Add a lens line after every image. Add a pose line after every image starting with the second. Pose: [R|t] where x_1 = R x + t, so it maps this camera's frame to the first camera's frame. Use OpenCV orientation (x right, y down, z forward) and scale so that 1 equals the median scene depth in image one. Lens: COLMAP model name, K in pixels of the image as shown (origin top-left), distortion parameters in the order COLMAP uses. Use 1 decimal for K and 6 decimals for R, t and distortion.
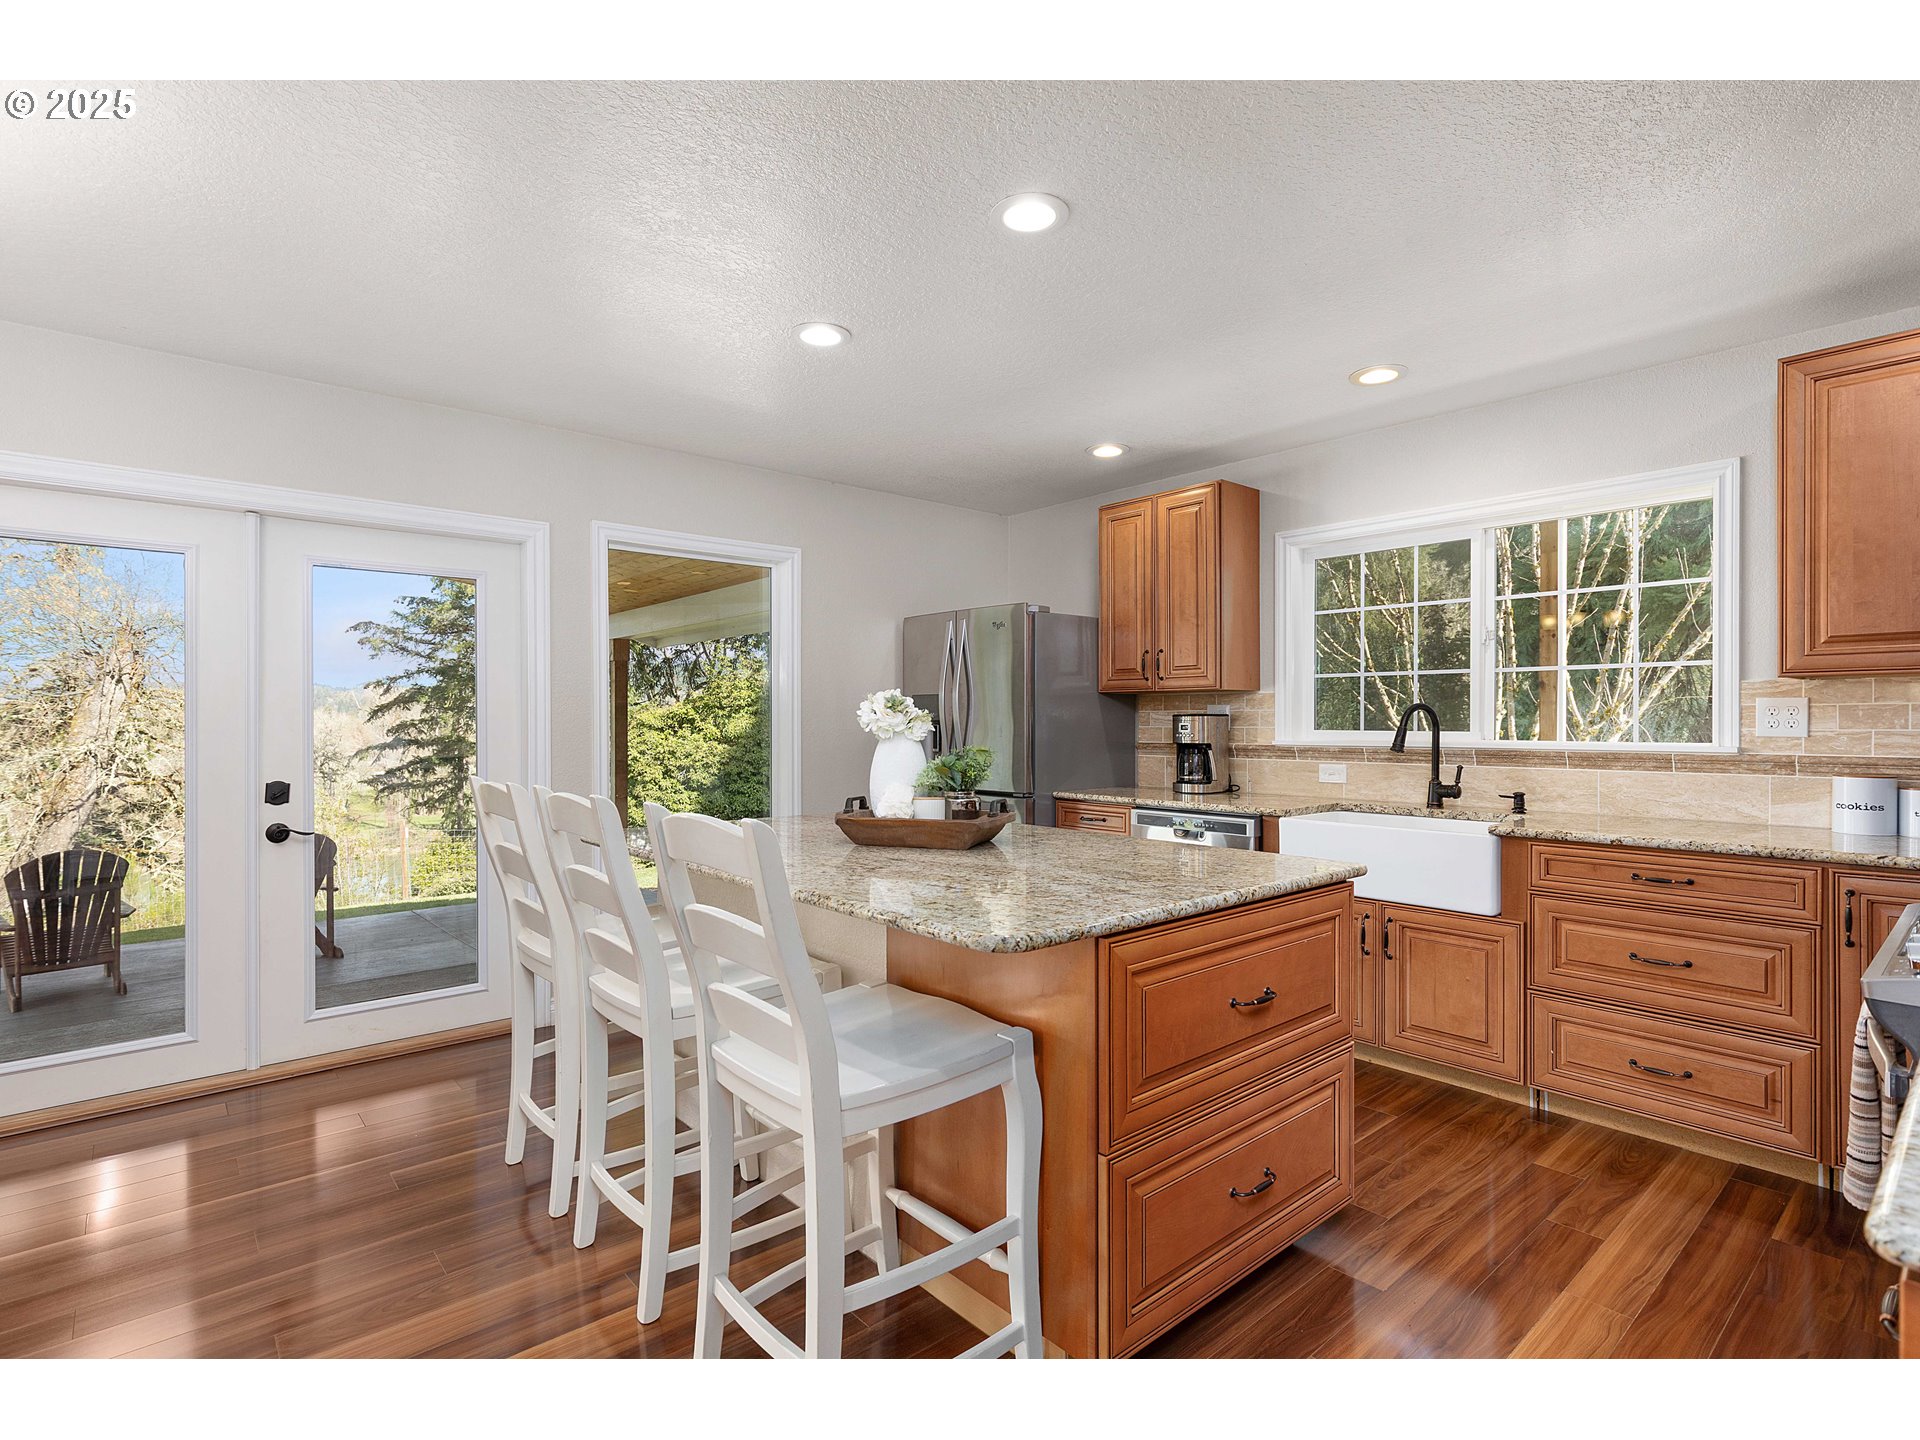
lens RADIAL K [[933.7, 0, 955.2], [0, 933.7, 737.3], [0, 0, 1]] dist [0.003864, 0.000749]
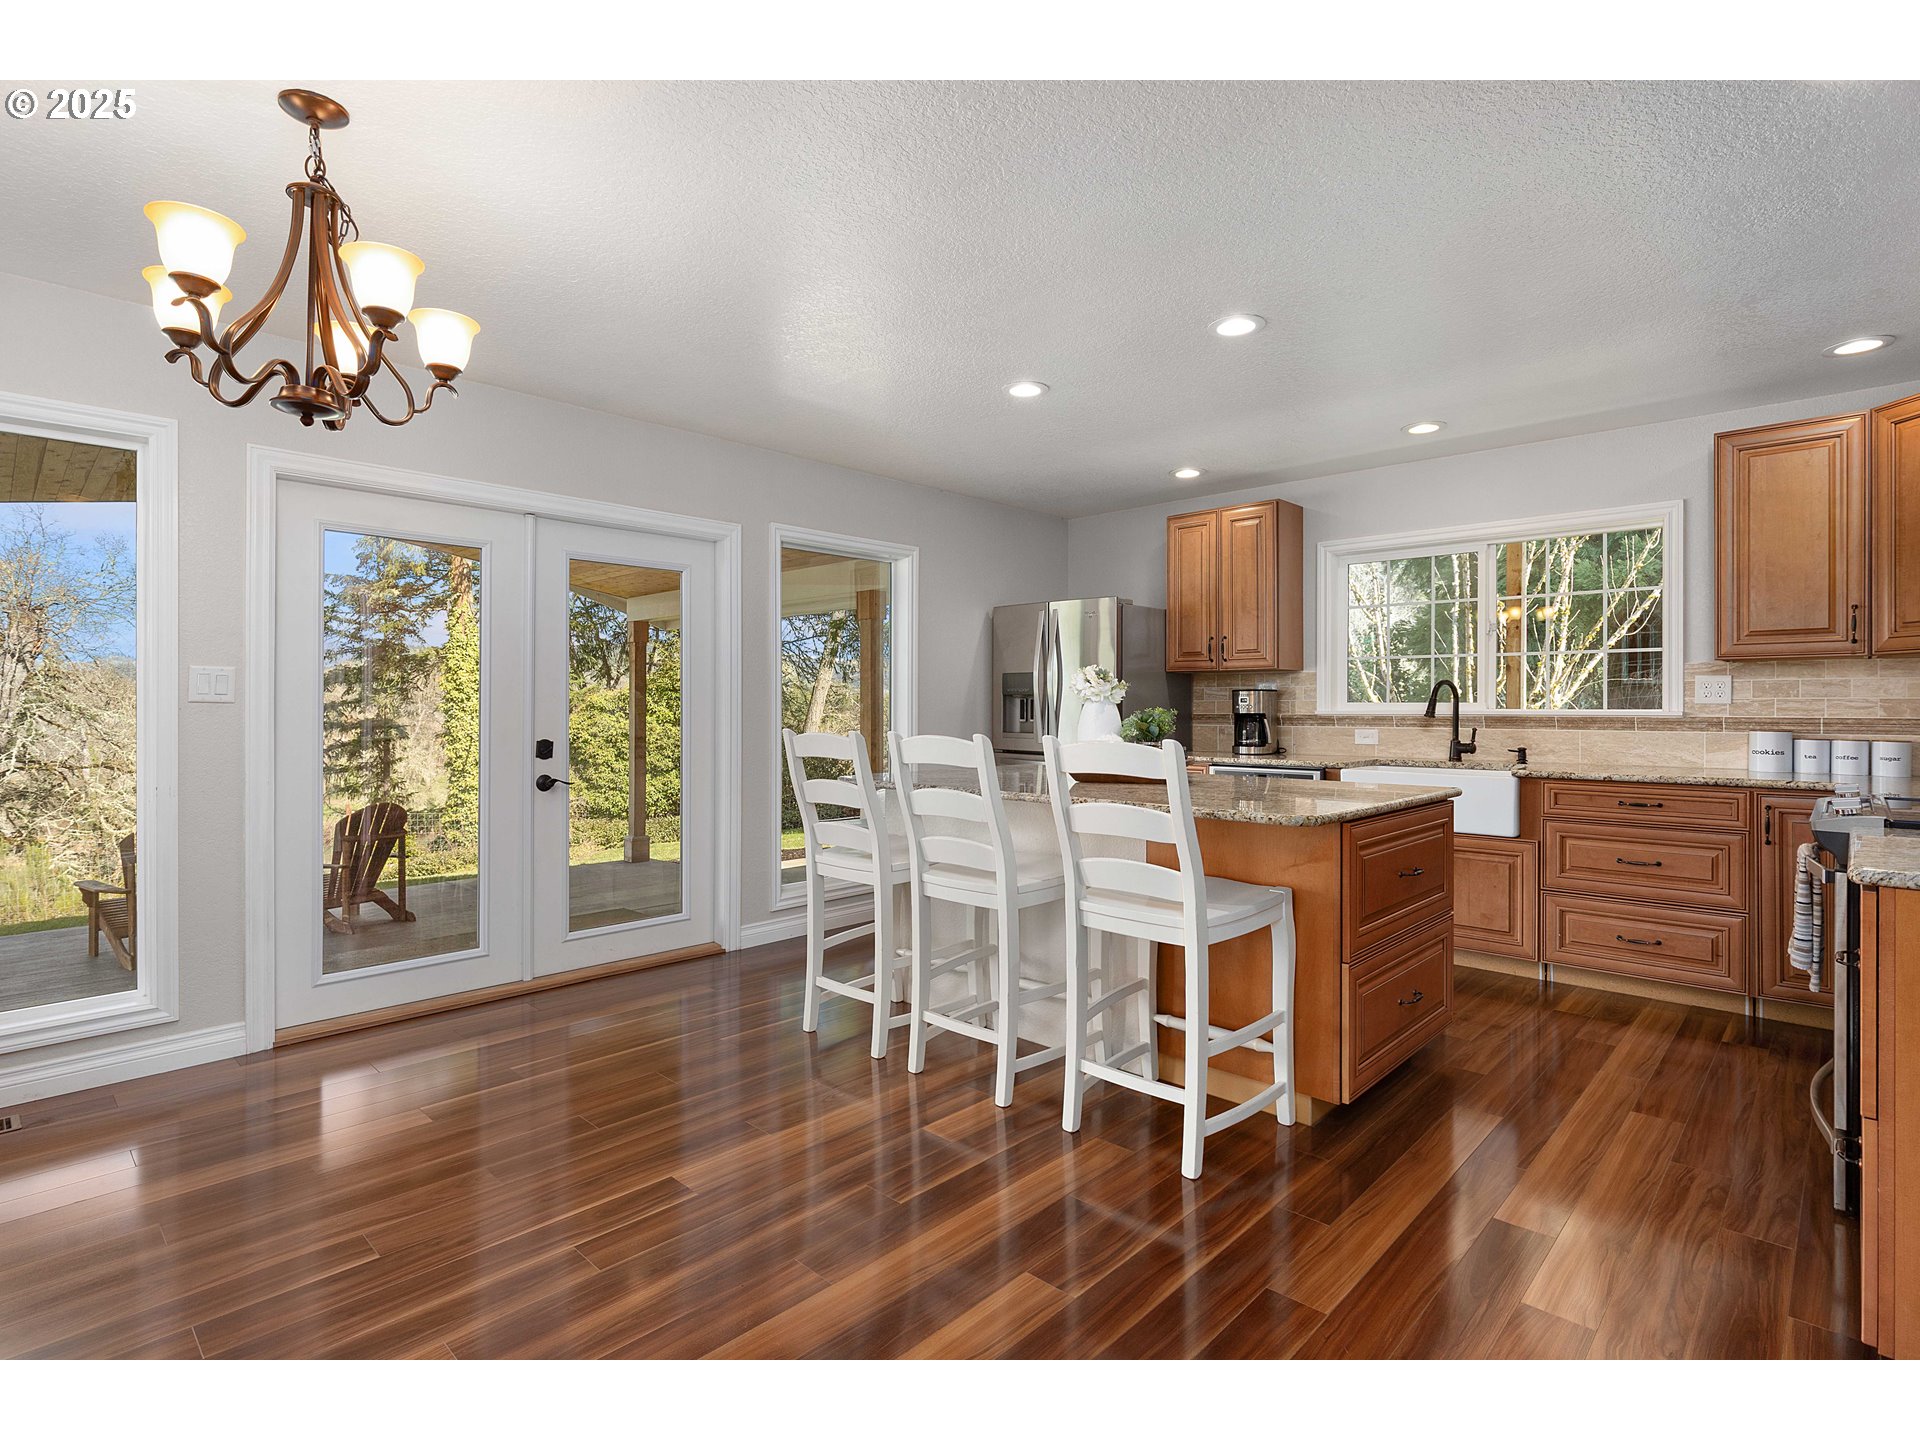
lens RADIAL K [[935.2, 0, 960.0], [0, 935.2, 720.0], [0, 0, 1]] dist [-0.001160, 0.000530]
pose [[0.995861, 0.001471, 0.090879, -0.298257], [-0.001187, 0.999994, -0.003171, 0.024855], [-0.090883, 0.003050, 0.995857, -0.231350]]
